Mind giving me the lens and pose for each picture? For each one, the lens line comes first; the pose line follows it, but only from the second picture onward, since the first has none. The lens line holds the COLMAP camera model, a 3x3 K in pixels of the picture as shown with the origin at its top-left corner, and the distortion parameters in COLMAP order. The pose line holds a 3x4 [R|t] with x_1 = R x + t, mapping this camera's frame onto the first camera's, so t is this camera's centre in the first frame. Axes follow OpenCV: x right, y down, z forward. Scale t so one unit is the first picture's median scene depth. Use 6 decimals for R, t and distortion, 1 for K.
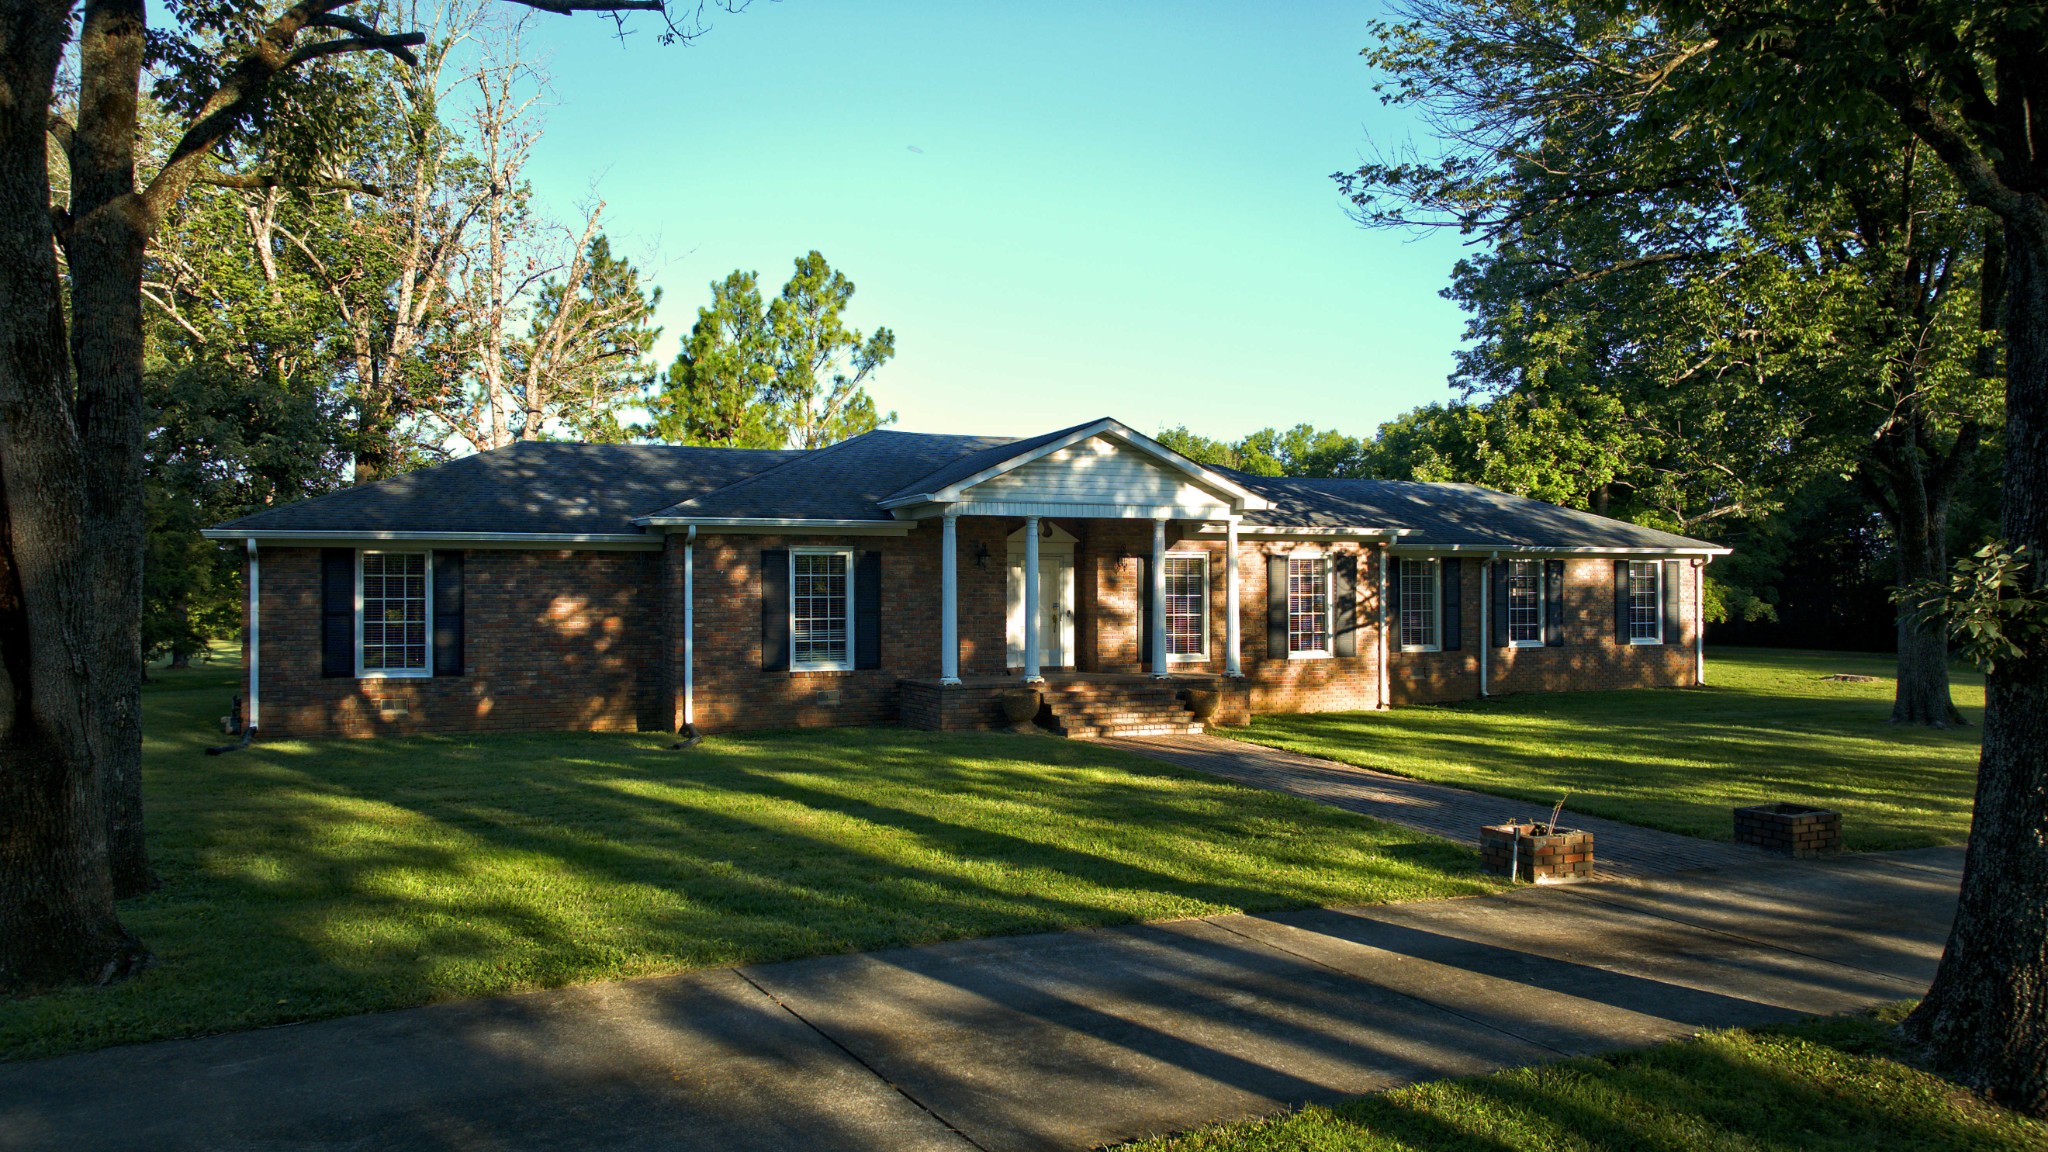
lens RADIAL K [[1455.4, 0, 1024.0], [0, 1455.4, 576.0], [0, 0, 1]] dist [0.039671, -0.115358]
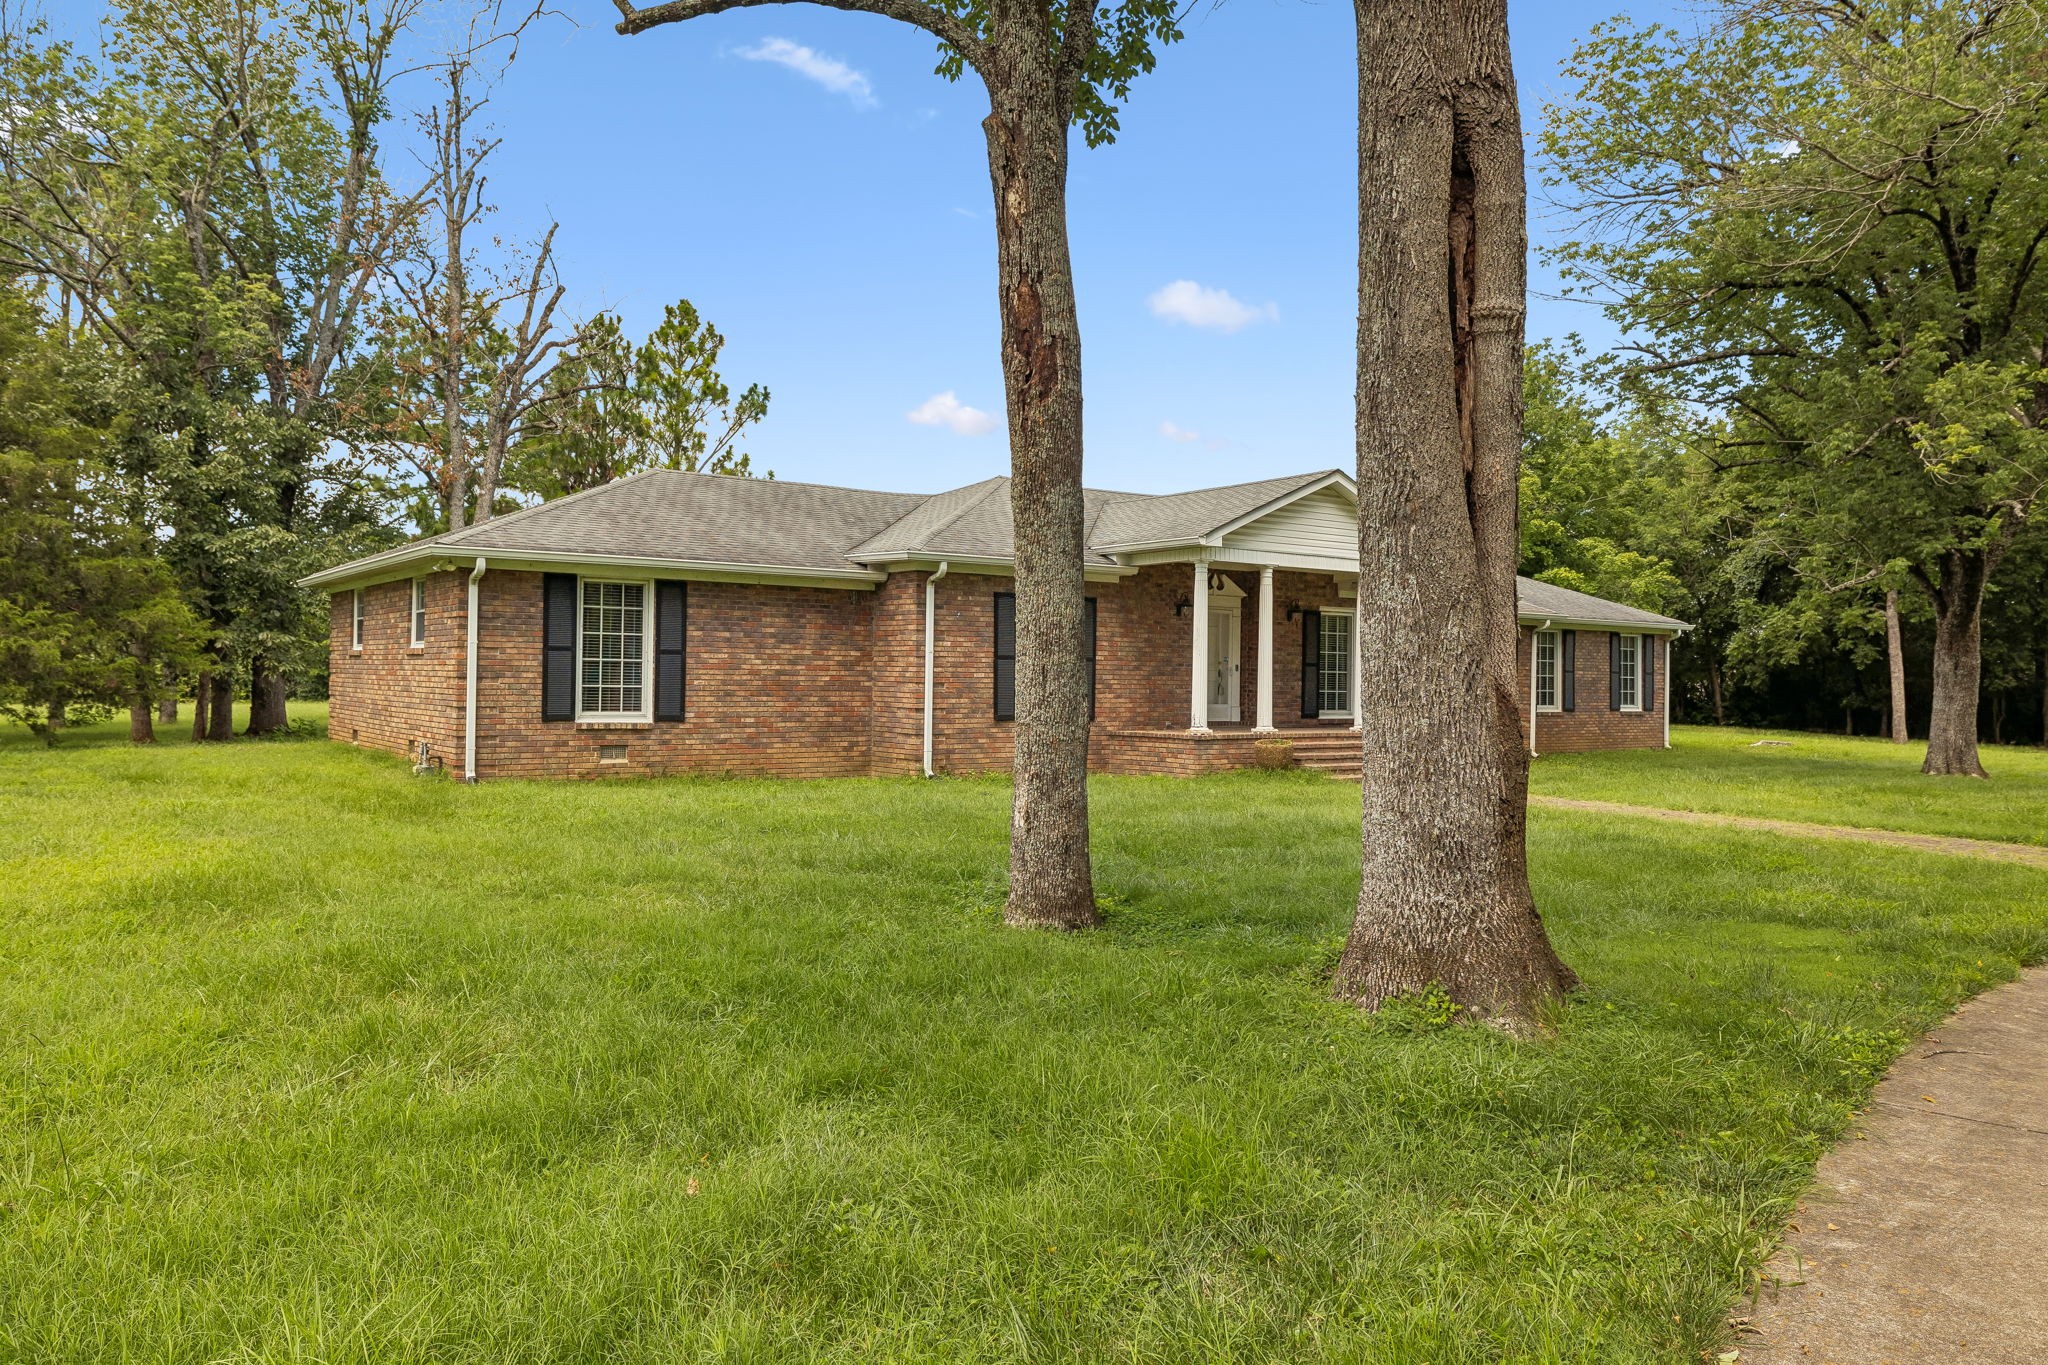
lens RADIAL K [[1465.5, 0, 1032.5], [0, 1465.5, 645.5], [0, 0, 1]] dist [-0.003524, -0.000497]
pose [[0.969854, 0.018880, 0.242954, -0.194758], [-0.015691, 0.999764, -0.015053, 0.015671], [-0.243181, 0.010787, 0.969921, 0.036212]]
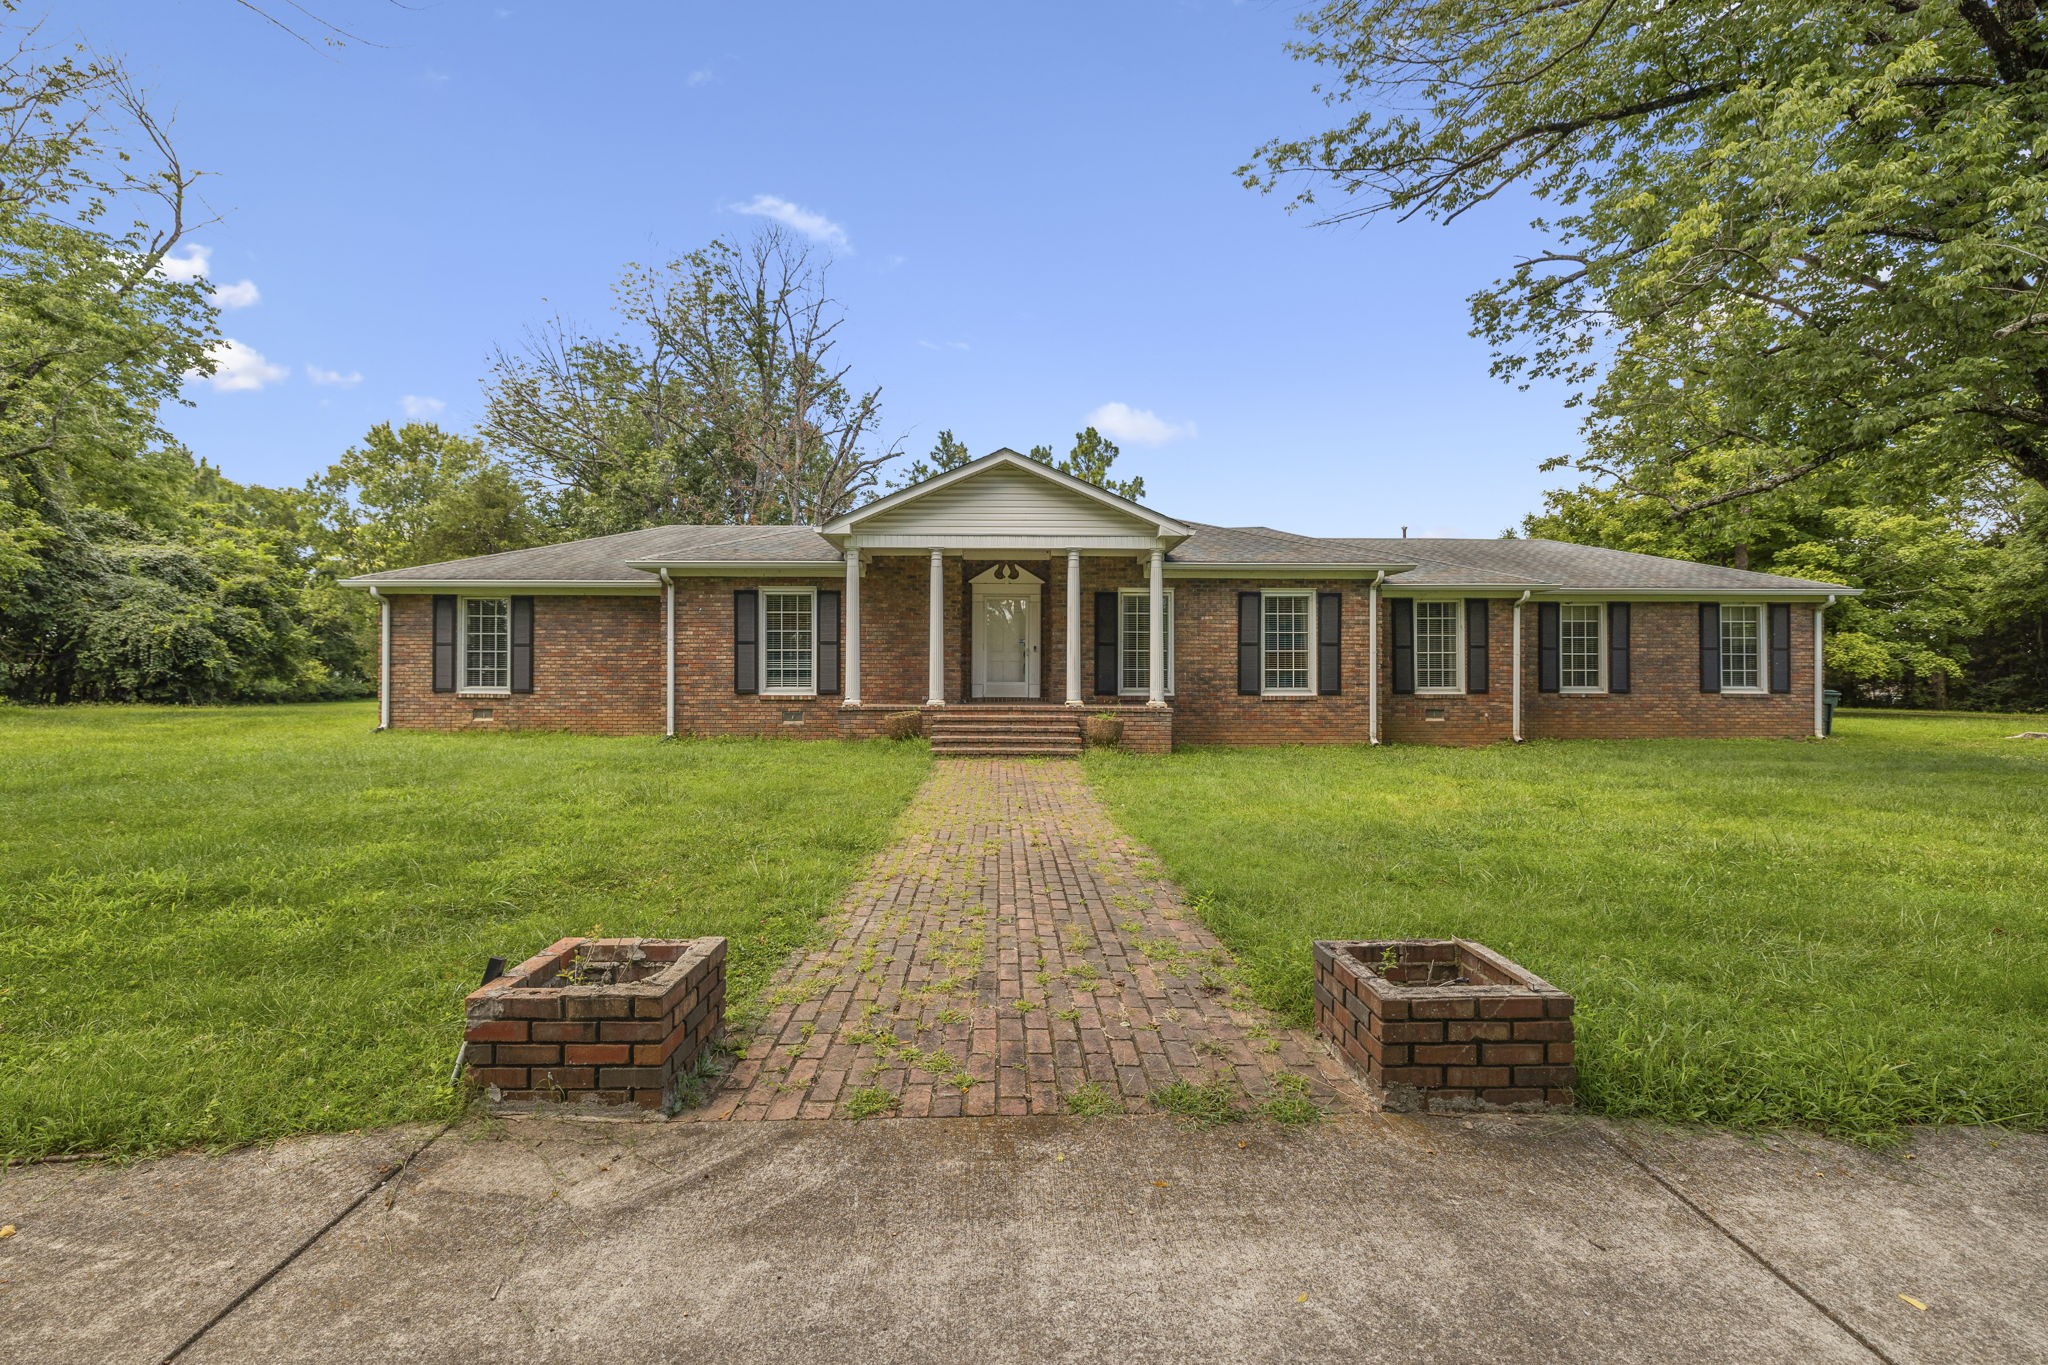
lens RADIAL K [[884.0, 0, 1024.0], [0, 884.0, 682.5], [0, 0, 1]] dist [0.010329, 0.000137]
pose [[0.927550, 0.003480, -0.373683, 0.153006], [-0.000331, 0.999964, 0.008490, 0.025523], [0.373699, -0.007752, 0.927517, 0.214357]]
